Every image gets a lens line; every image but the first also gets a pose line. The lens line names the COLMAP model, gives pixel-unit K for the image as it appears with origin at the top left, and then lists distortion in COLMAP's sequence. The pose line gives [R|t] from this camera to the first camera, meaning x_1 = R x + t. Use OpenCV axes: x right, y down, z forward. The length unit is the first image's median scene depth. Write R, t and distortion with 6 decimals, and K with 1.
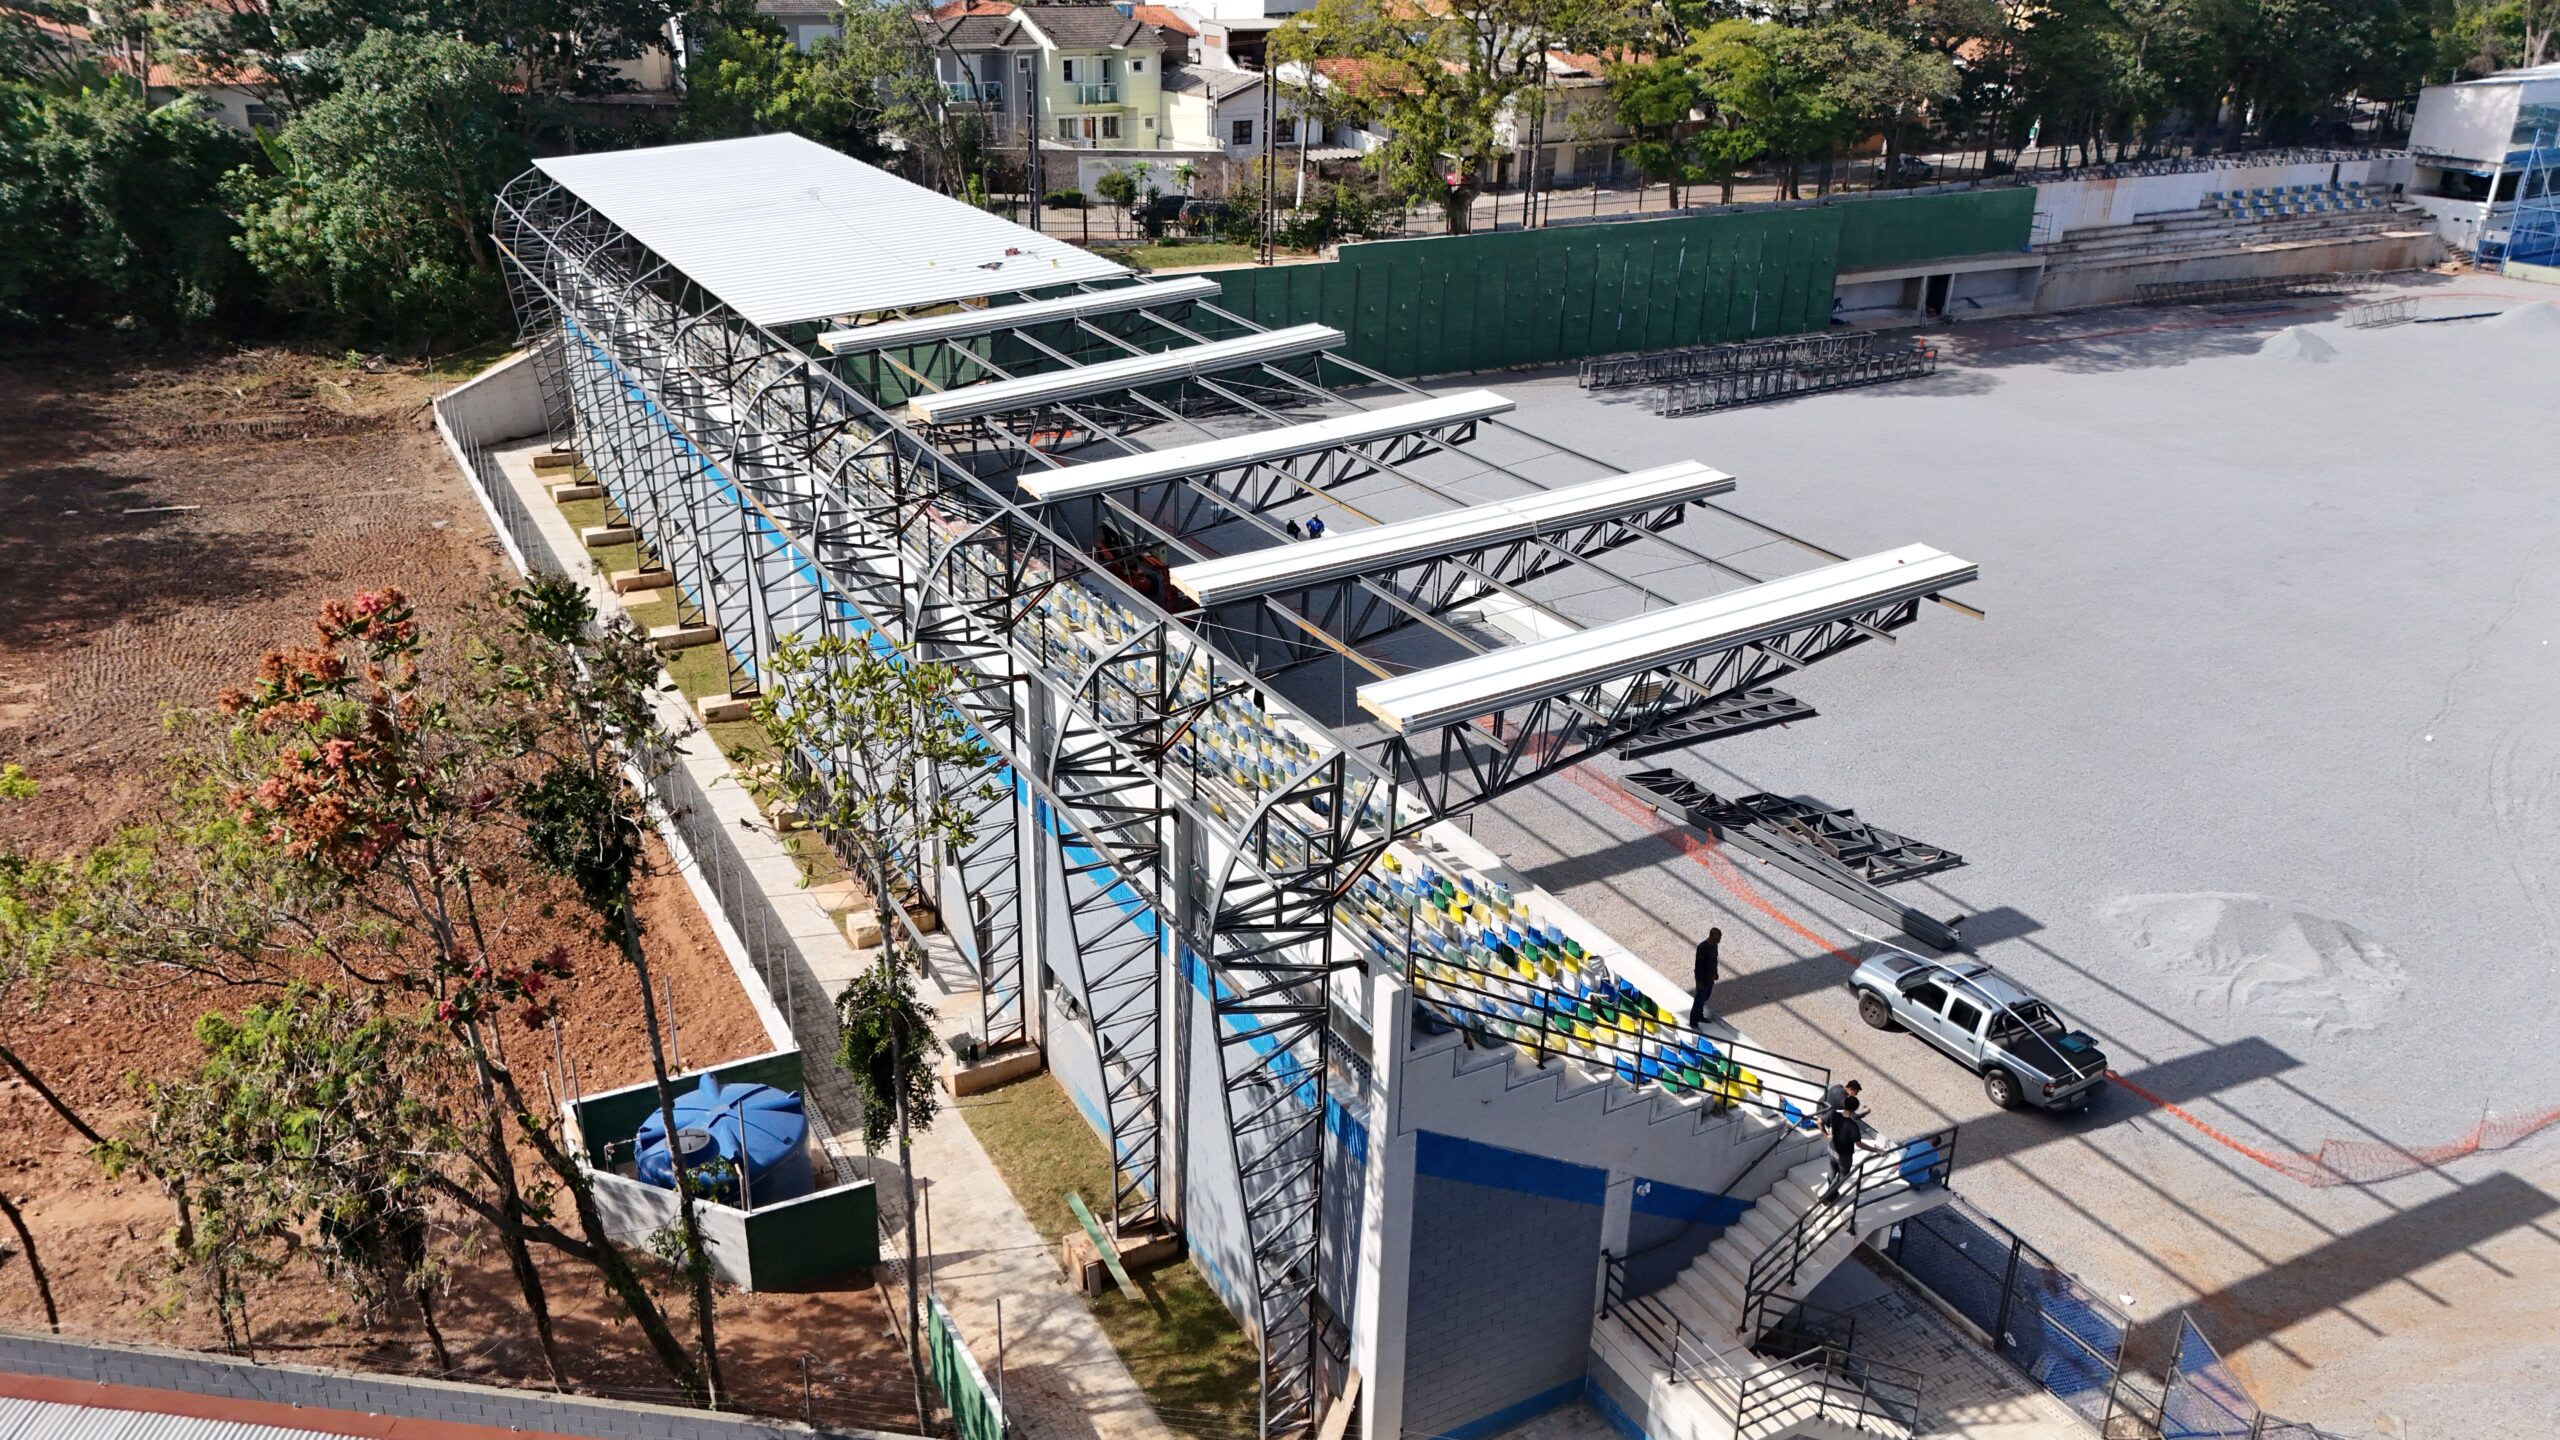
lens RADIAL K [[1899.2, 0, 1280.0], [0, 1899.2, 720.0], [0, 0, 1]] dist [0.059515, -0.050282]
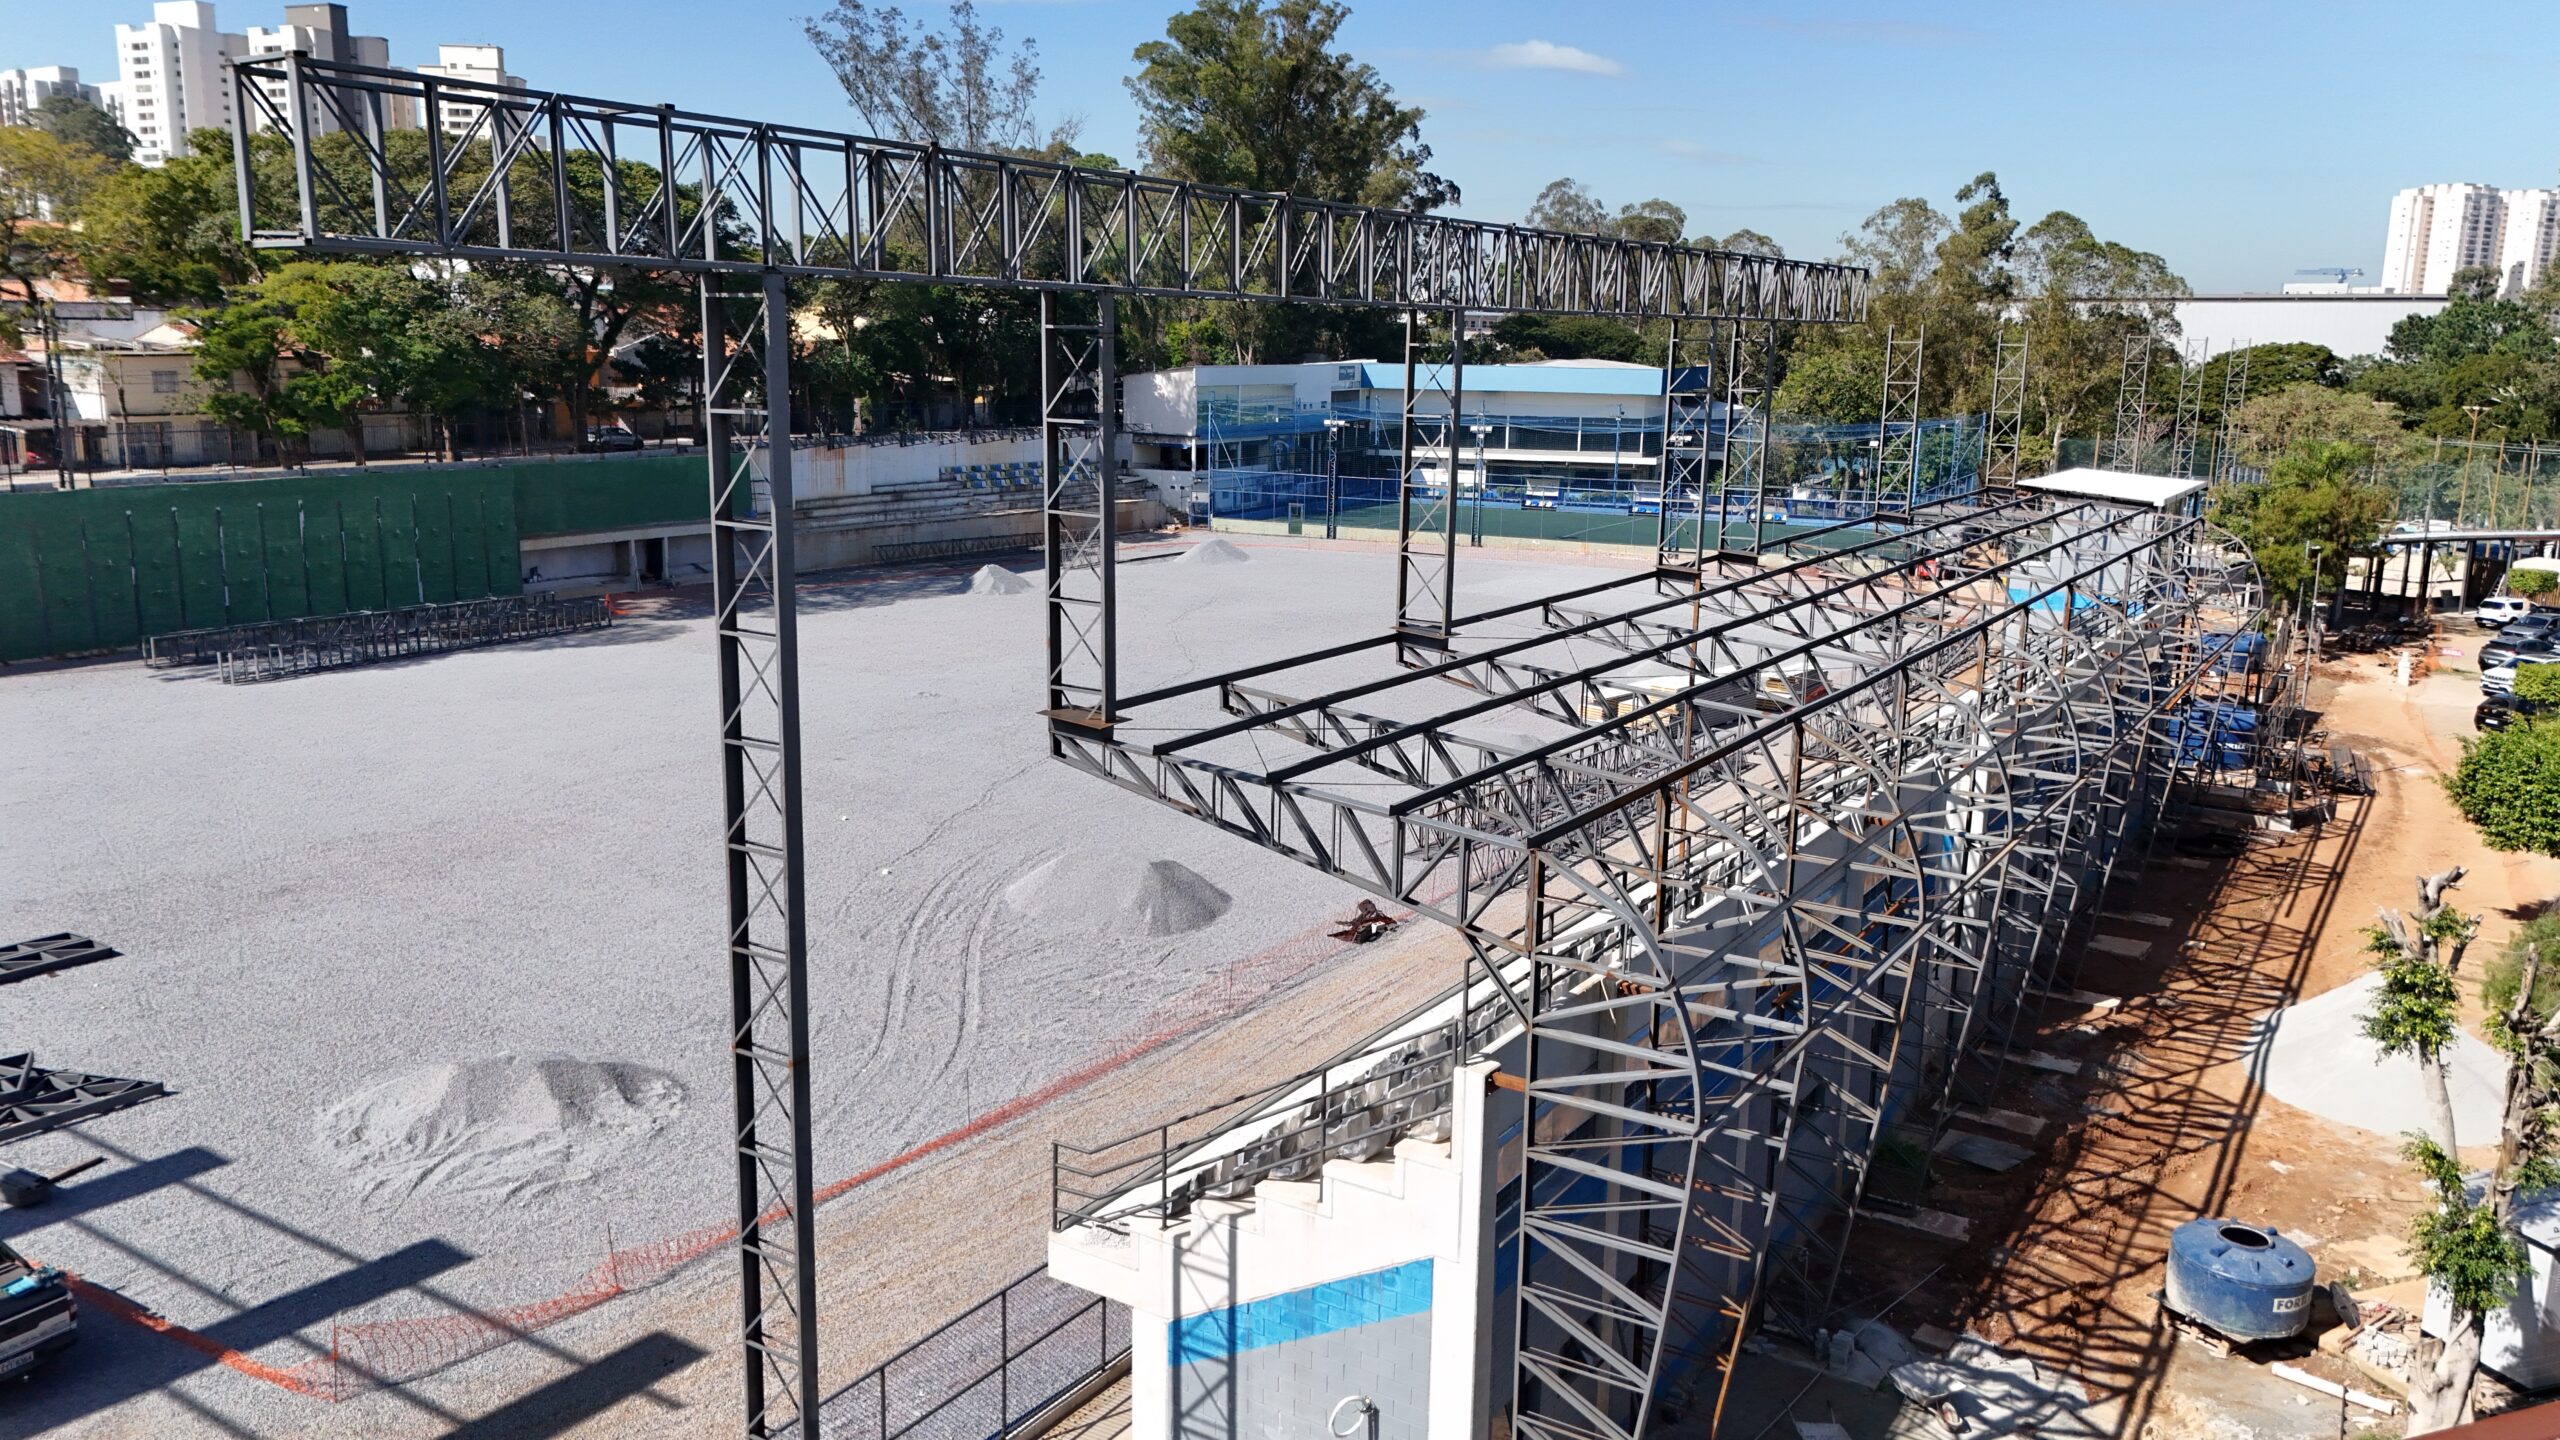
lens RADIAL K [[1886.7, 0, 1276.6], [0, 1886.7, 717.1], [0, 0, 1]] dist [0.084122, -0.078321]
pose [[0.880915, -0.099644, 0.462666, 0.208615], [0.187824, 0.970910, -0.148513, 0.064389], [-0.434408, 0.217728, 0.874005, 0.067120]]
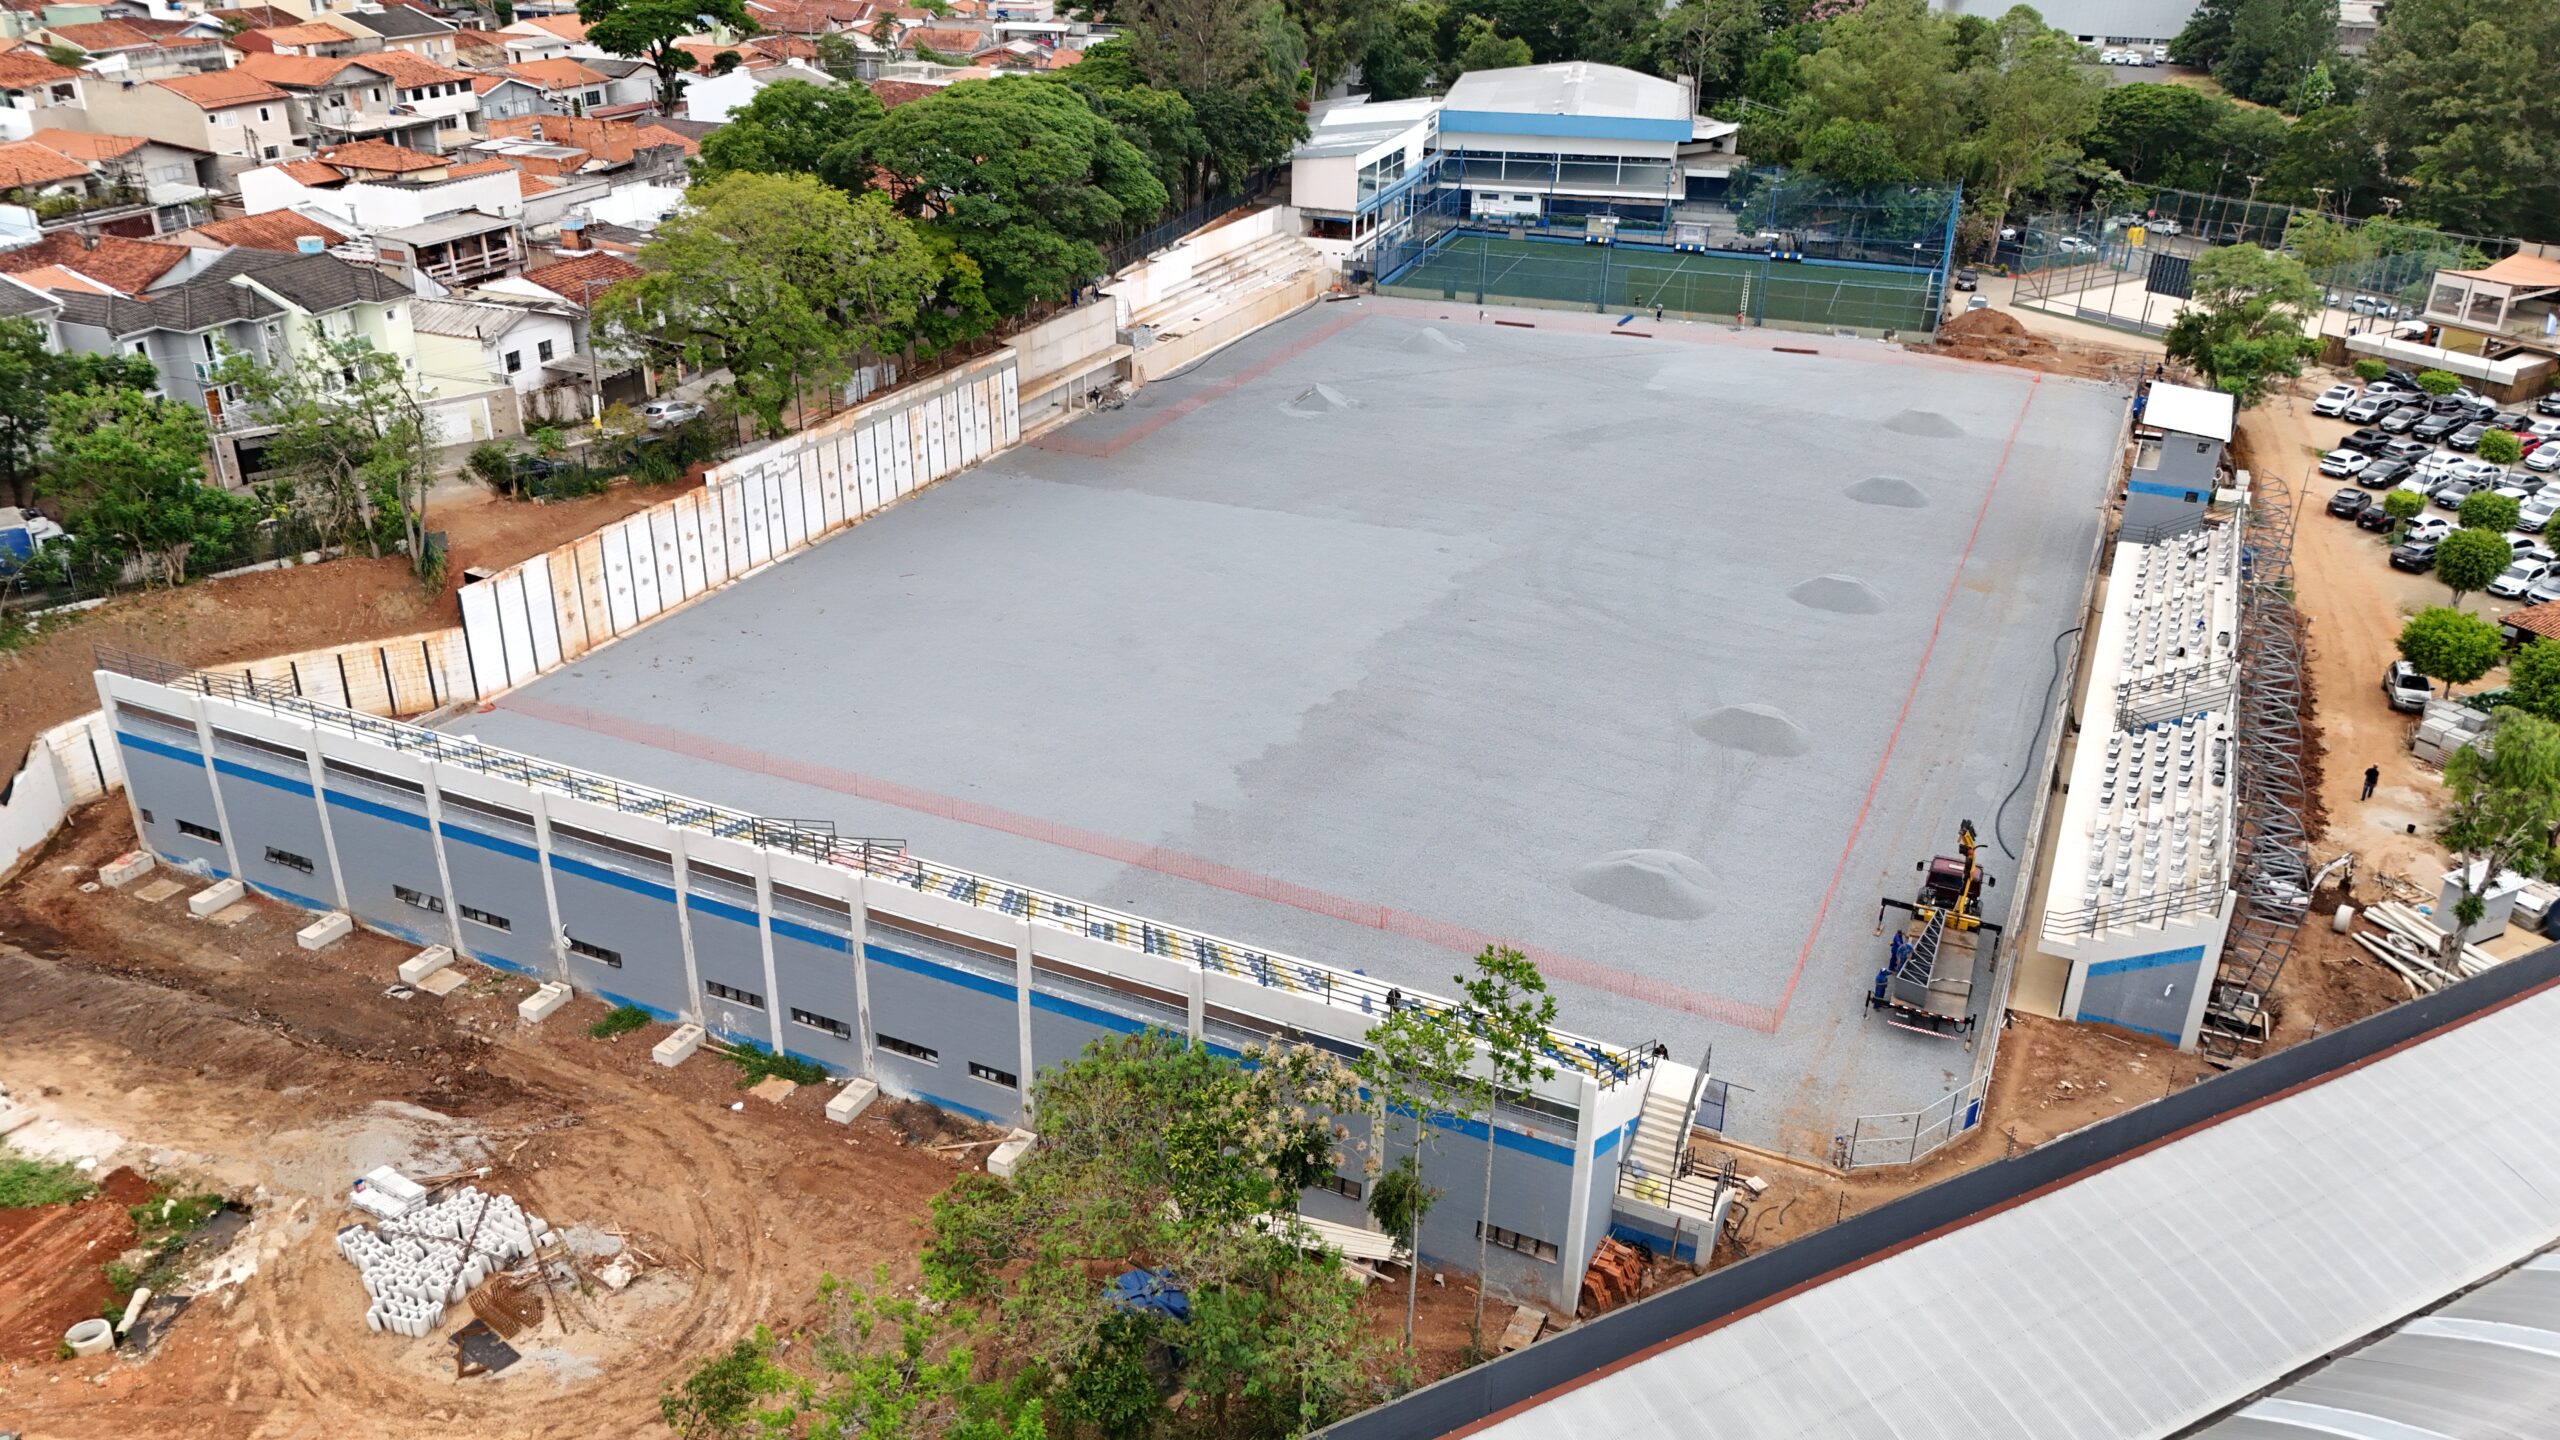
lens RADIAL K [[1886.7, 0, 1276.6], [0, 1886.7, 717.1], [0, 0, 1]] dist [0.084122, -0.078321]
pose [[0.806812, -0.262474, 0.529303, -0.342413], [0.234023, 0.964595, 0.121610, -0.164118], [-0.542482, 0.025752, 0.839672, -0.167220]]
